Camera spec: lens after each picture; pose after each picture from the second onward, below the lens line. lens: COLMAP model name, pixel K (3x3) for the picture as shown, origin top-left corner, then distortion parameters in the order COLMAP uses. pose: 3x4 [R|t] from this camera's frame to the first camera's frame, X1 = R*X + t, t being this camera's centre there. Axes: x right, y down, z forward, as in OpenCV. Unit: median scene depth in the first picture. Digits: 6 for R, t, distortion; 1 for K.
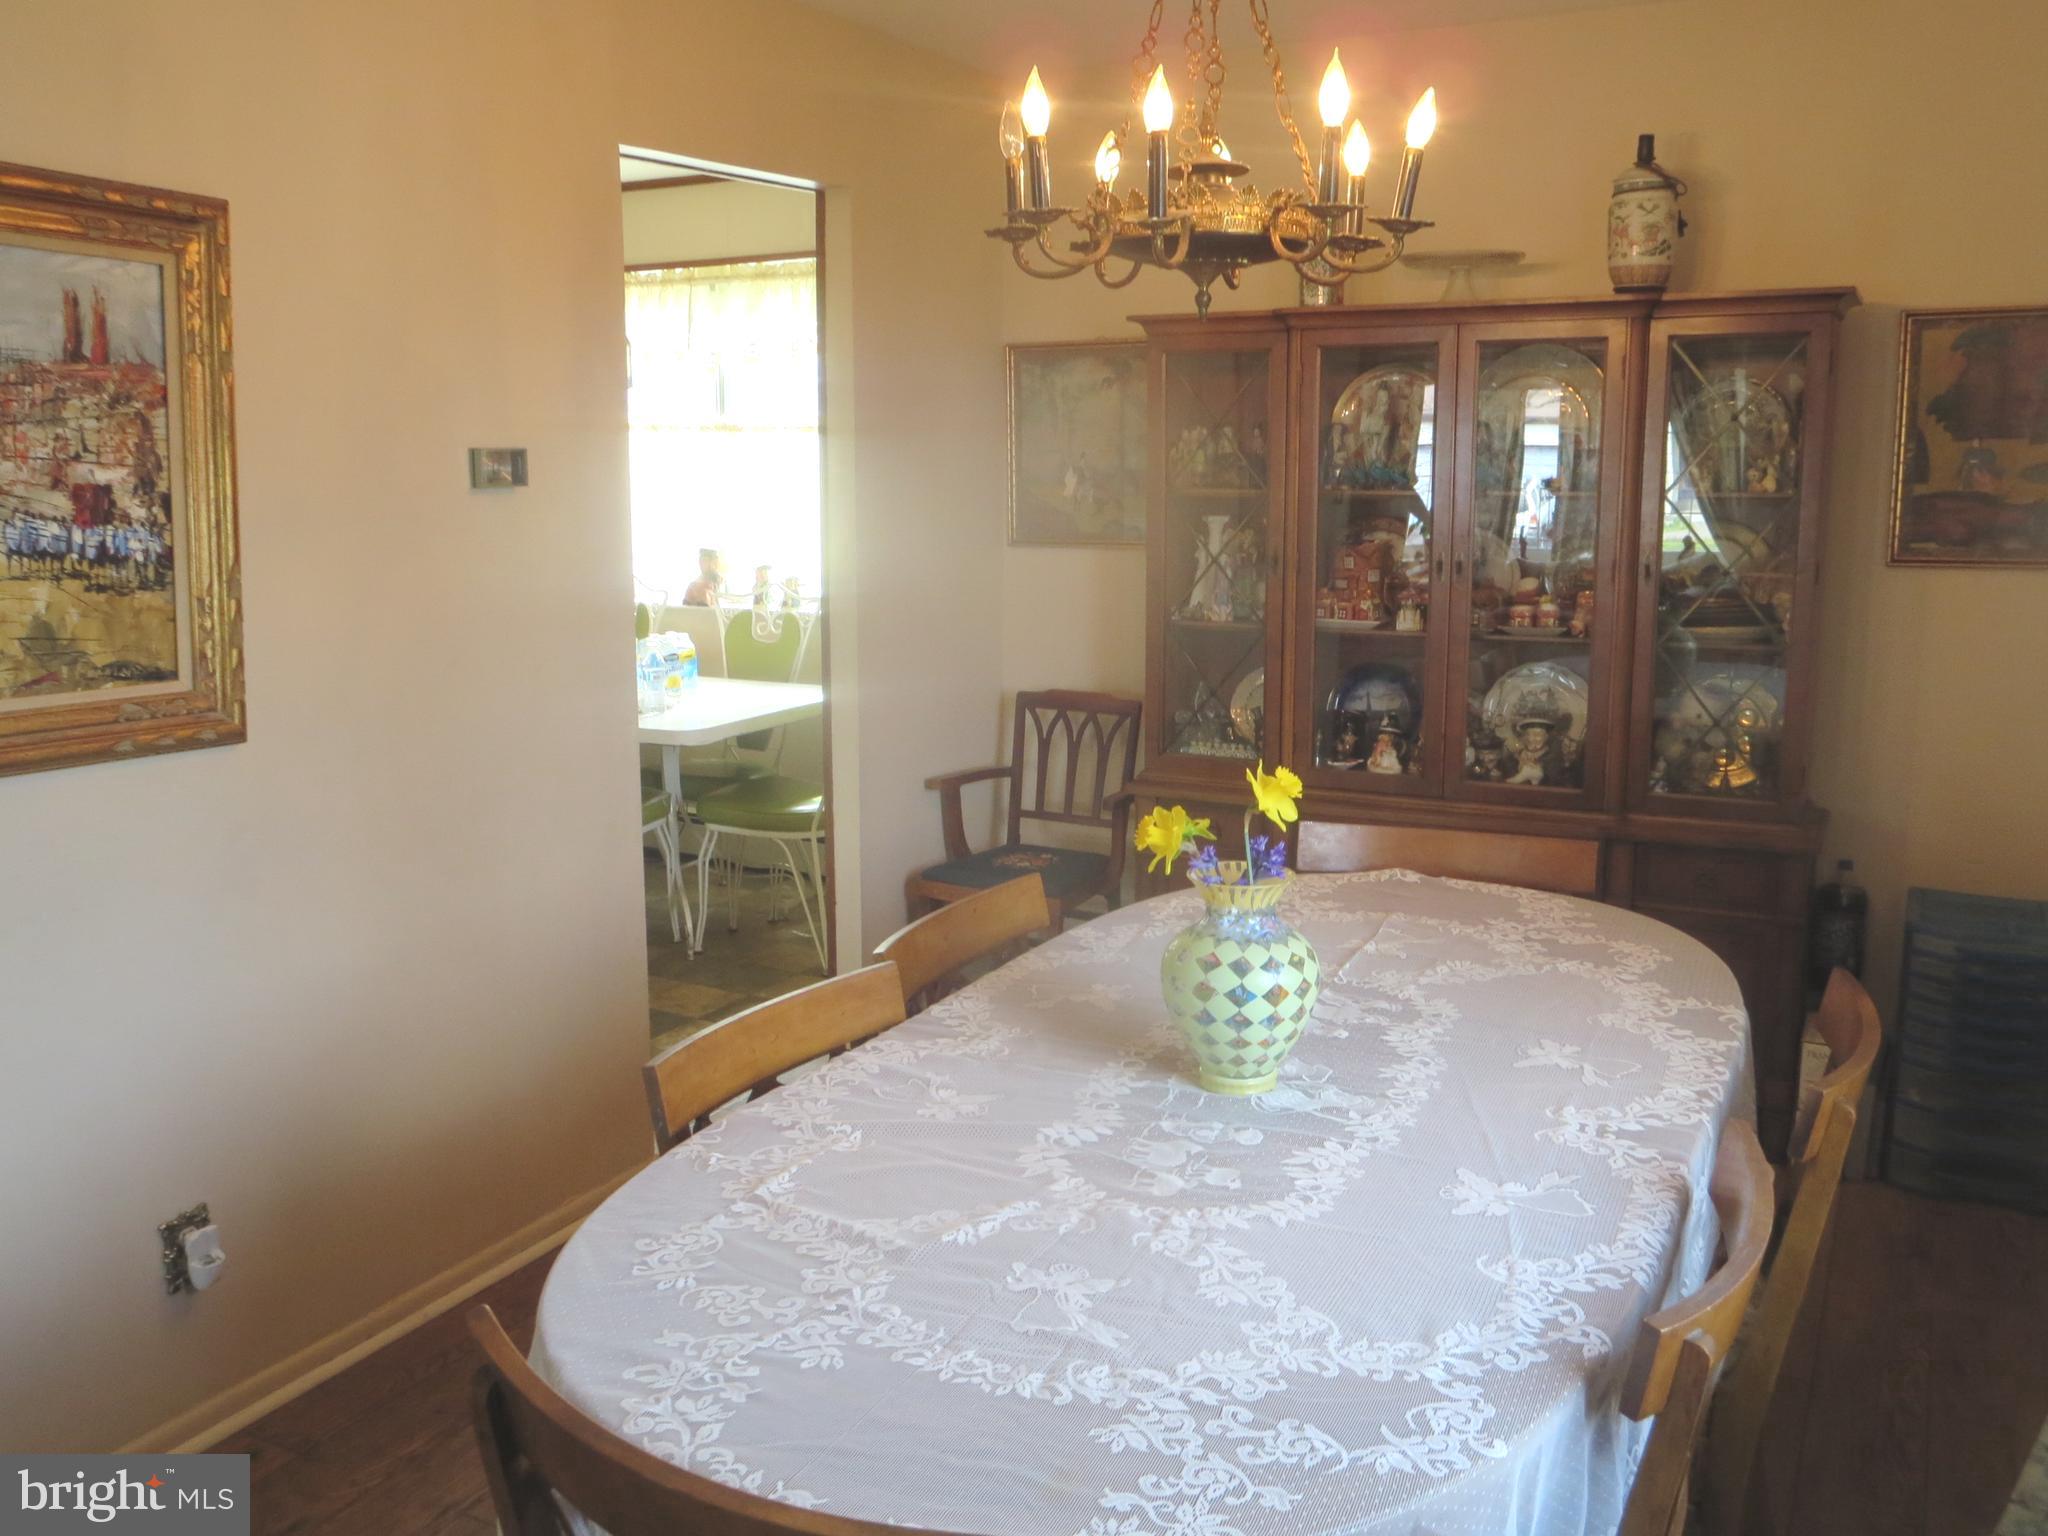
lens RADIAL K [[1784.9, 0, 1021.1], [0, 1784.9, 765.3], [0, 0, 1]] dist [-0.011363, -0.032581]
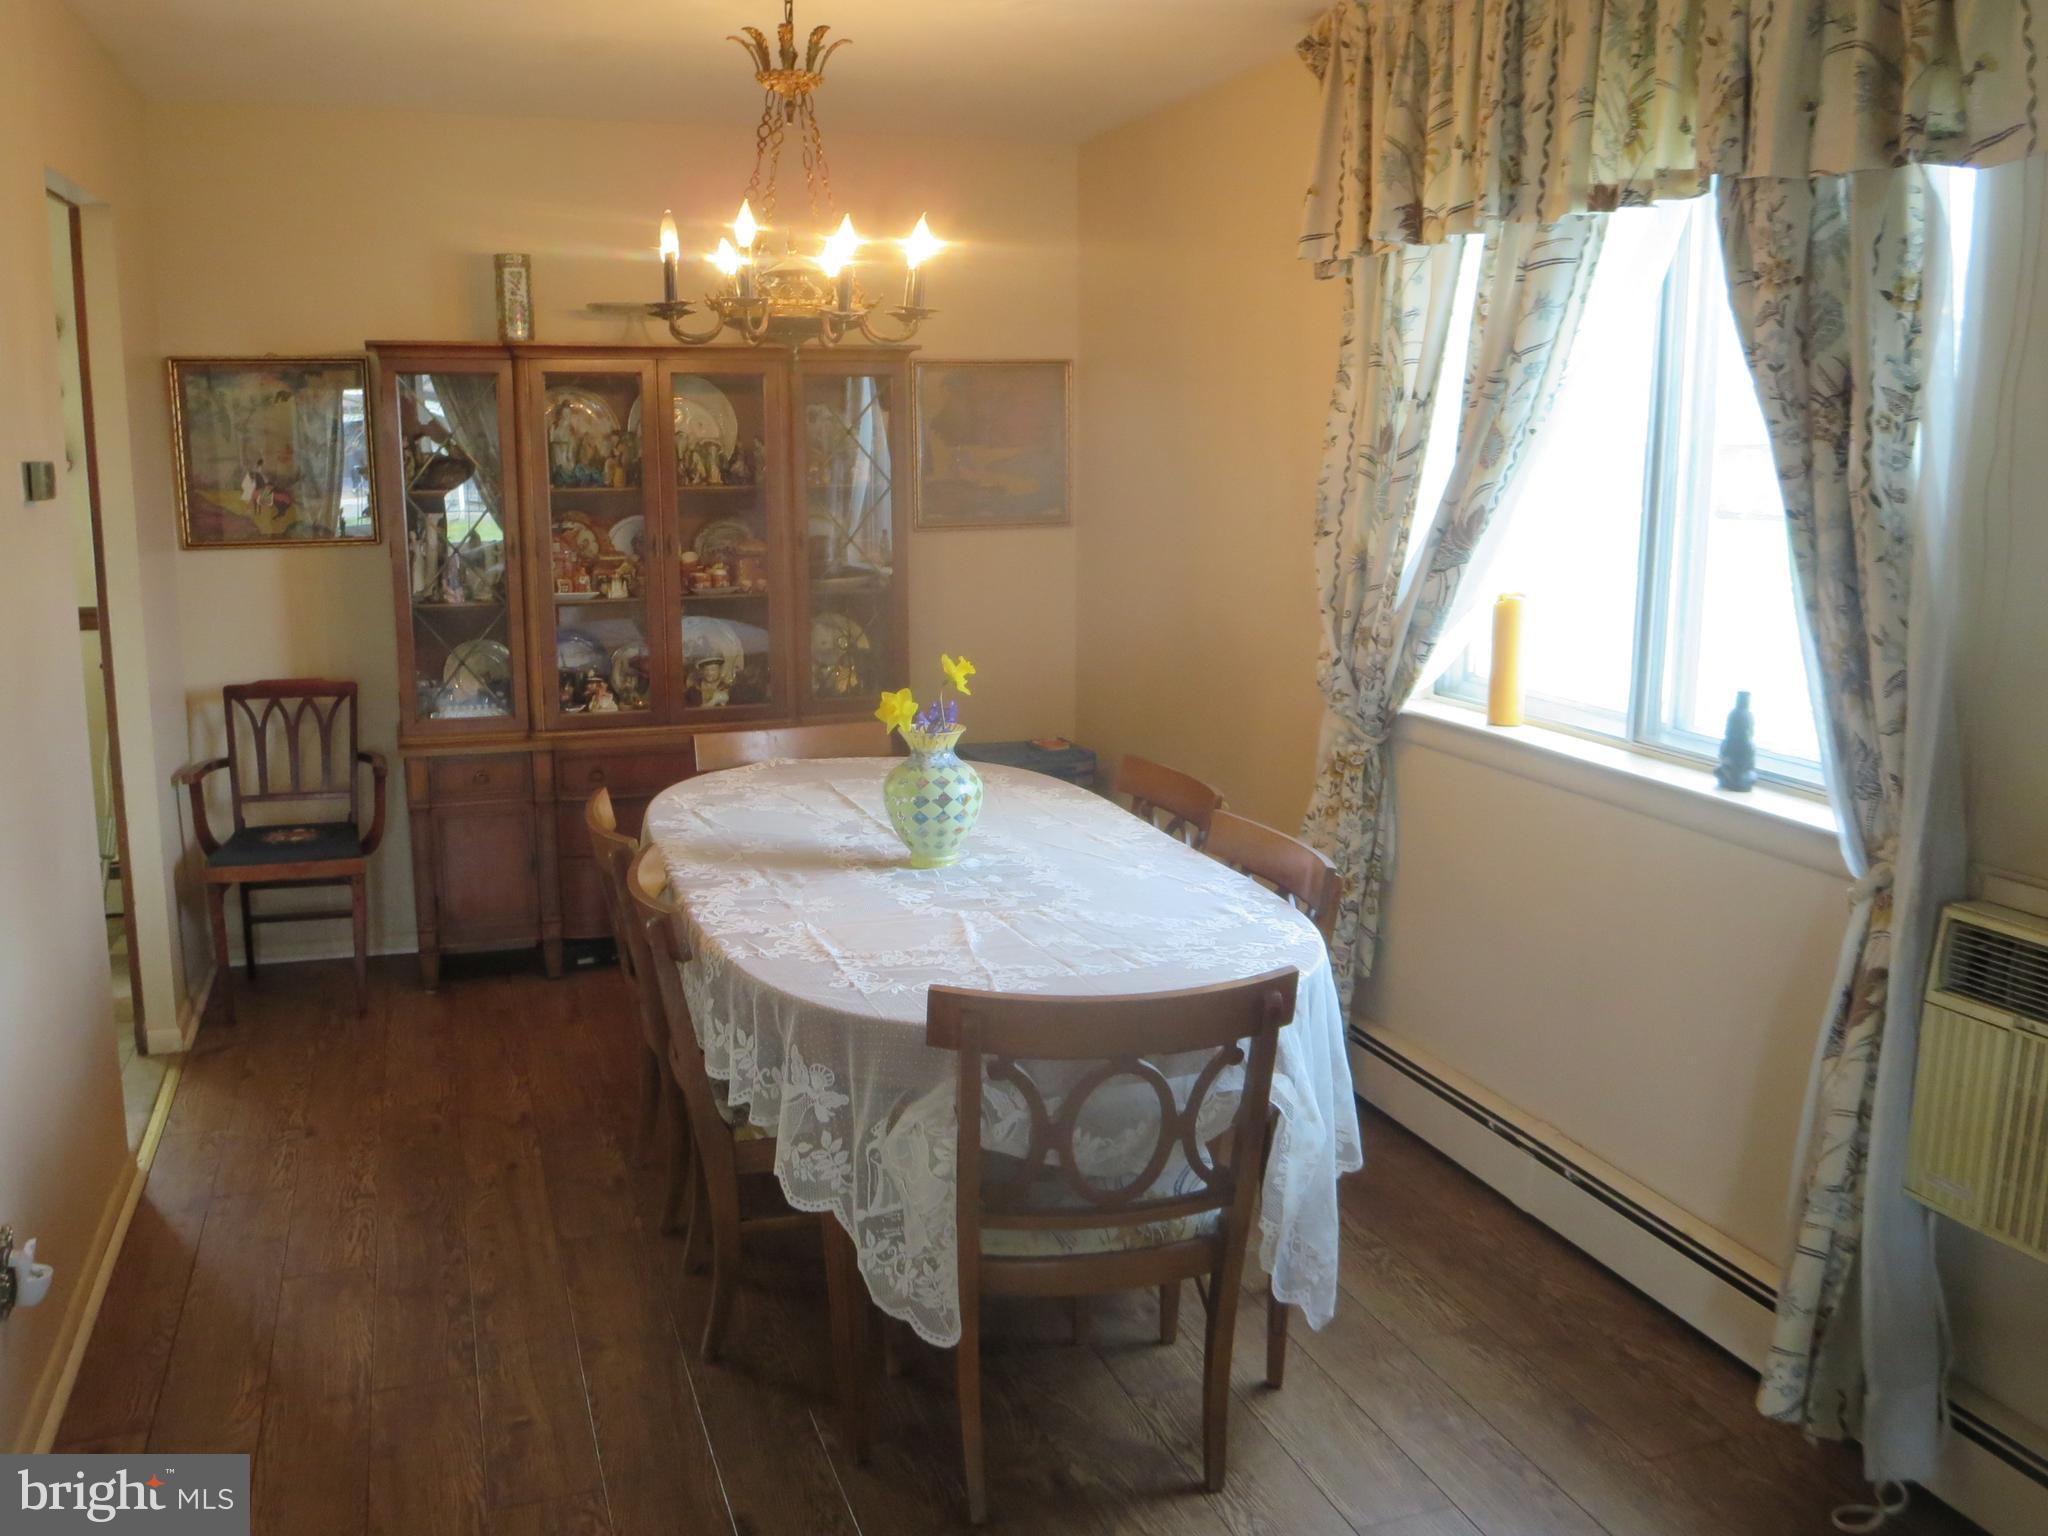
lens RADIAL K [[1784.9, 0, 1040.1], [0, 1784.9, 772.0], [0, 0, 1]] dist [-0.011363, -0.032581]
pose [[0.667793, -0.135267, 0.731954, -0.542193], [0.130318, 0.989408, 0.063951, 0.005921], [-0.732851, 0.052680, 0.678347, -0.080650]]
